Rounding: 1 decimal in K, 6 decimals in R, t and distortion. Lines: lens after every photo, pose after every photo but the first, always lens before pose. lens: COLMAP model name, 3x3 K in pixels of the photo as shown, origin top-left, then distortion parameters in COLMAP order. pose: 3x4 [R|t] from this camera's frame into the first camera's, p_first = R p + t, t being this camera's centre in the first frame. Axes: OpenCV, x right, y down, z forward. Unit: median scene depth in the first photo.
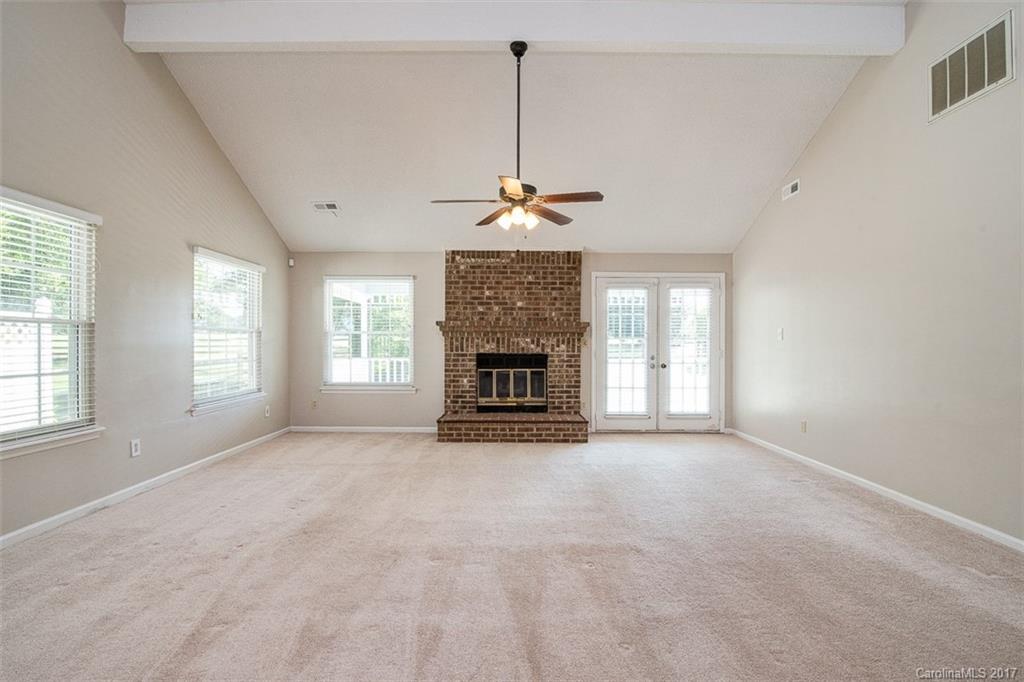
lens RADIAL K [[468.6, 0, 510.2], [0, 468.6, 342.7], [0, 0, 1]] dist [-0.013758, -0.000105]
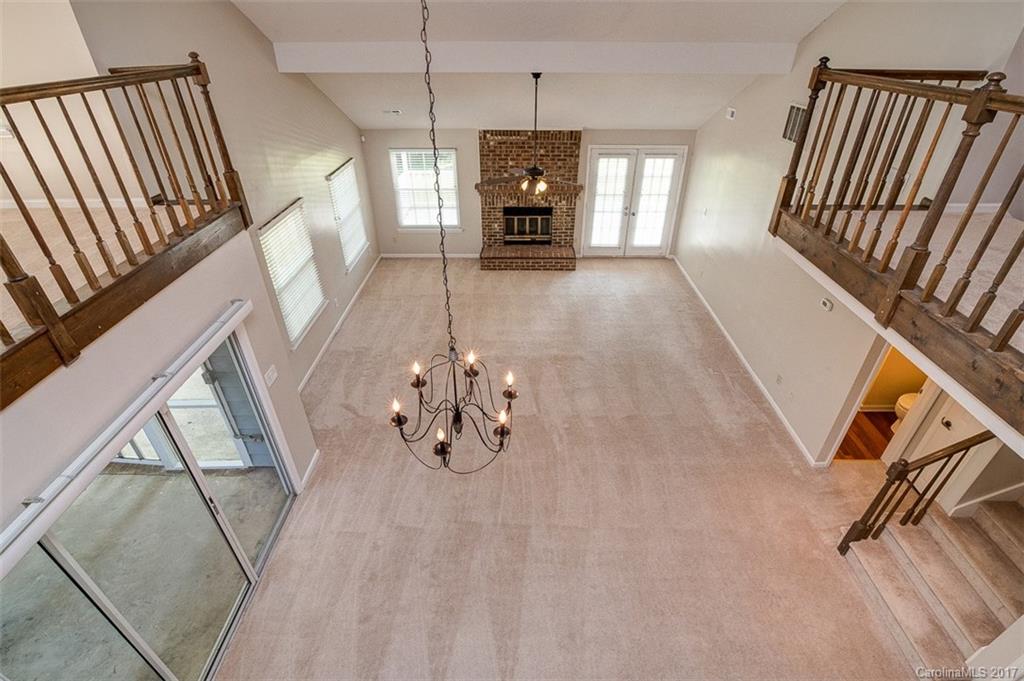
lens RADIAL K [[468.6, 0, 514.4], [0, 468.6, 341.6], [0, 0, 1]] dist [-0.013758, -0.000105]
pose [[0.999918, 0.002176, -0.012636, -0.018880], [0.004954, 0.843395, 0.537271, -0.400517], [0.011826, -0.537289, 0.843315, -0.432637]]
